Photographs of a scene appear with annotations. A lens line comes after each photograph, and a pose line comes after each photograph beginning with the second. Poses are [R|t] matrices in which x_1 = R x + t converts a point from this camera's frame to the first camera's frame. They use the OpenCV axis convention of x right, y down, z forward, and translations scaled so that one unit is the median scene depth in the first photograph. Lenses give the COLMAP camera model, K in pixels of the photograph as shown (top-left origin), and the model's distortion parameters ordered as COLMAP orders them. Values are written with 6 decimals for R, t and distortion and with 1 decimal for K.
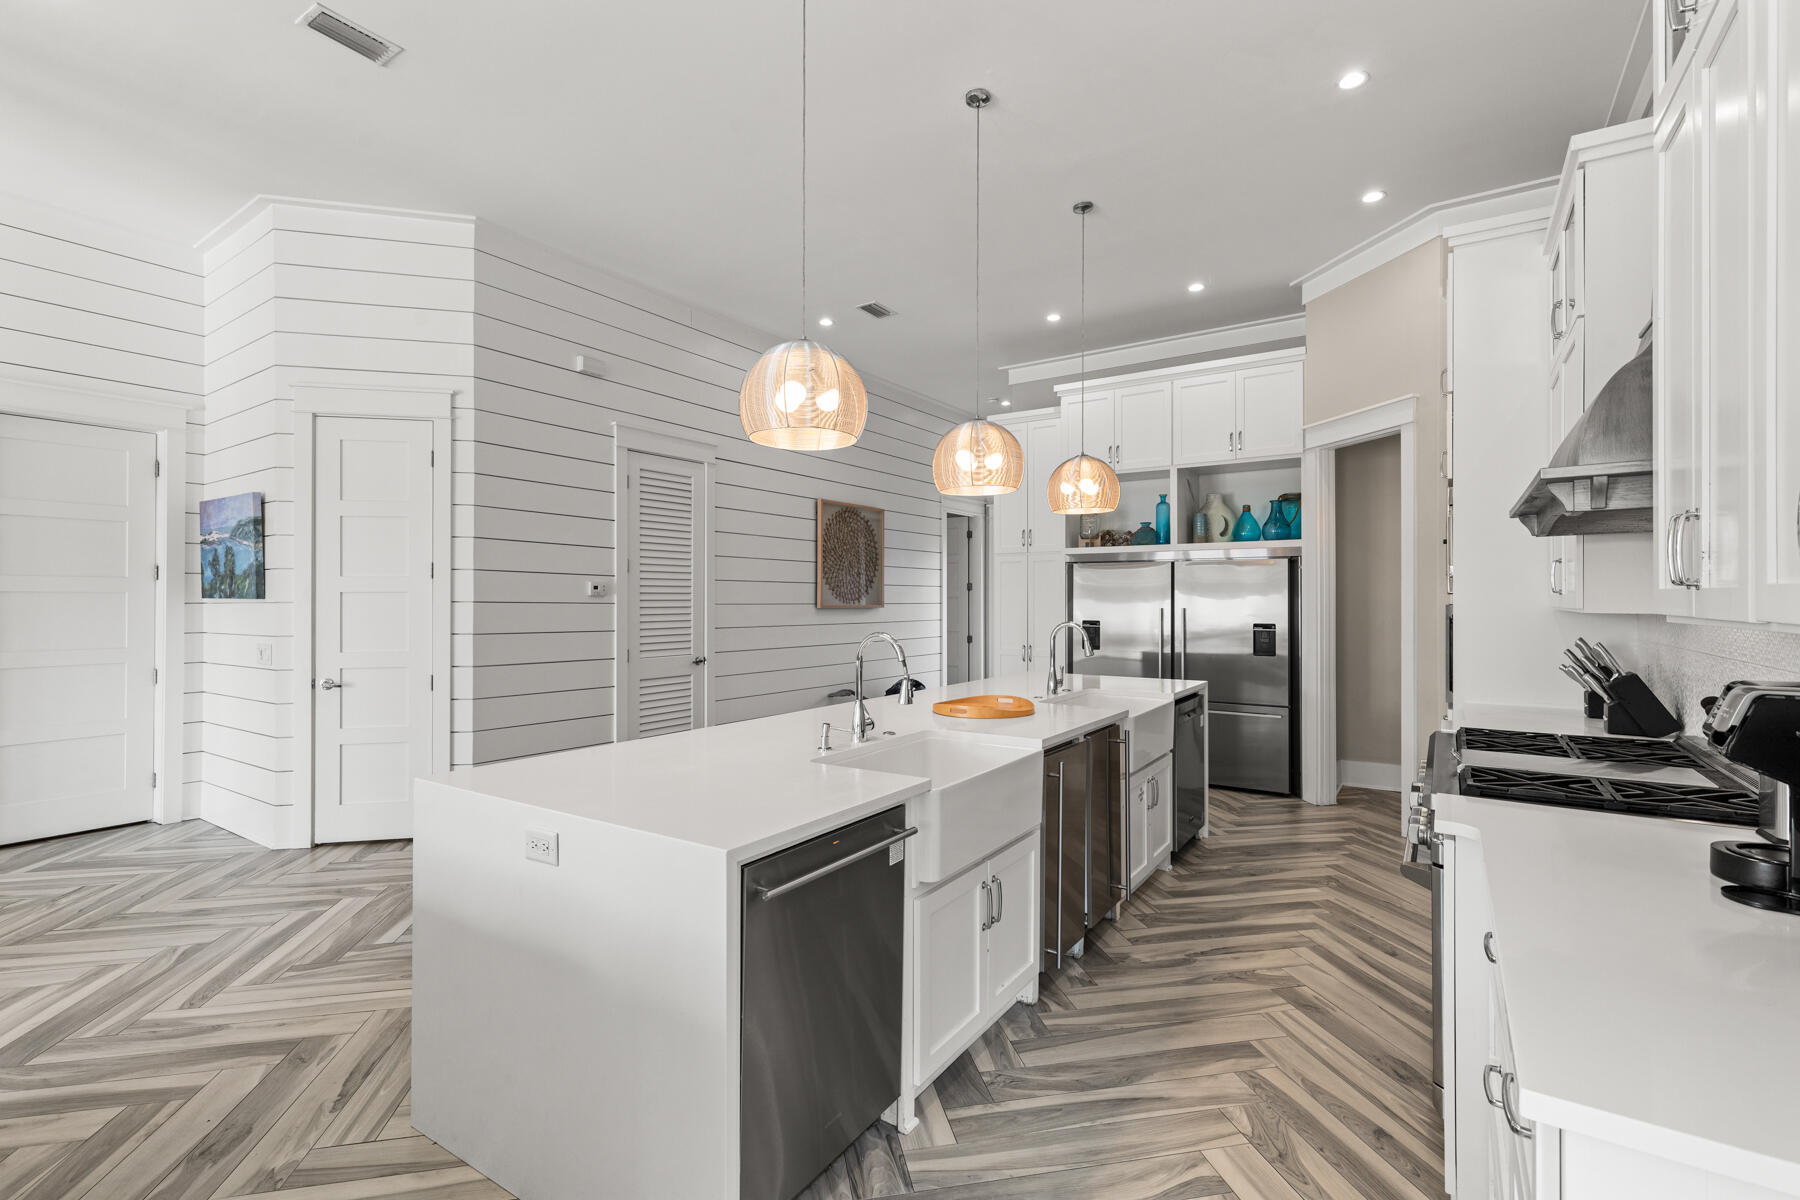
lens RADIAL K [[821.2, 0, 895.0], [0, 821.2, 600.5], [0, 0, 1]] dist [0.015699, 0.000345]
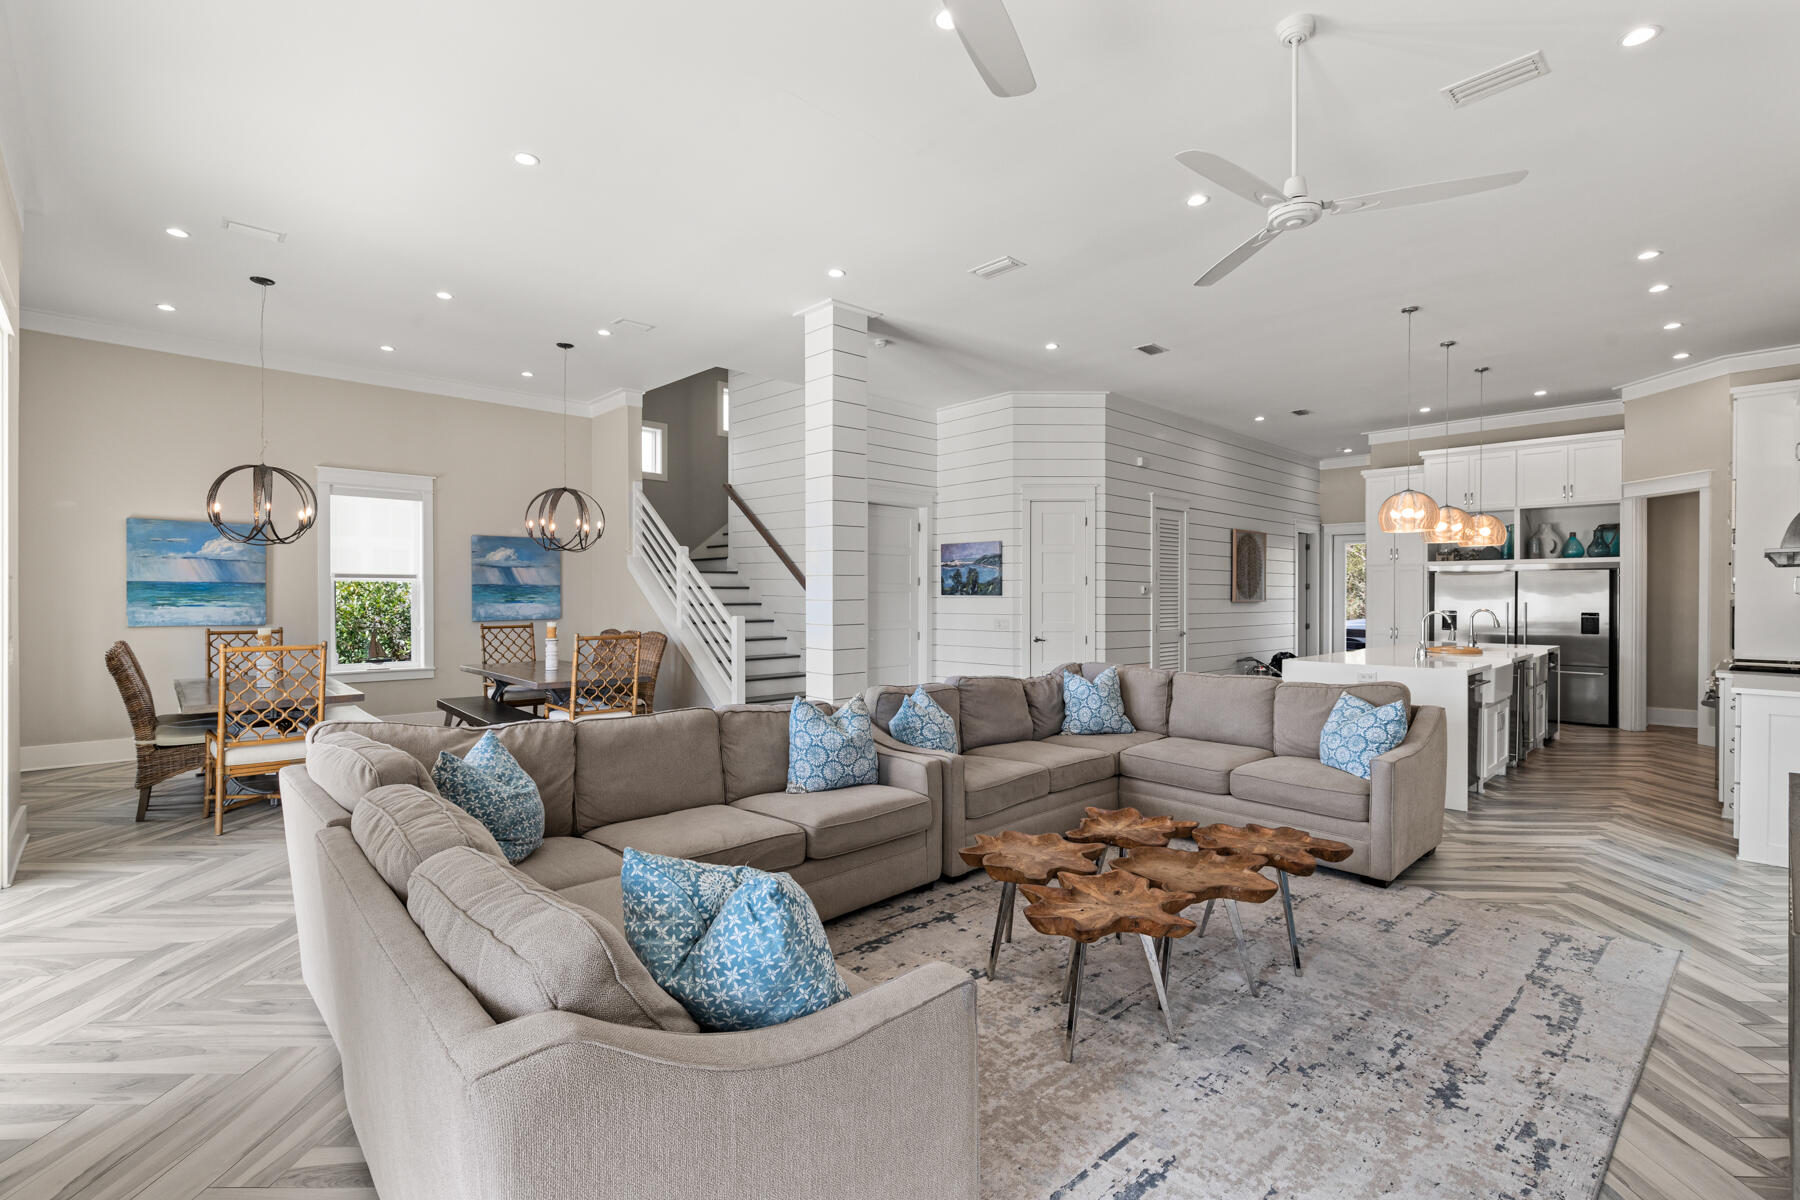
lens RADIAL K [[821.2, 0, 909.3], [0, 821.2, 597.8], [0, 0, 1]] dist [0.015699, 0.000345]
pose [[0.978877, 0.001548, -0.204445, -0.455259], [-0.001248, 0.999998, 0.001595, 0.000037], [0.204447, -0.001306, 0.978877, -0.732738]]
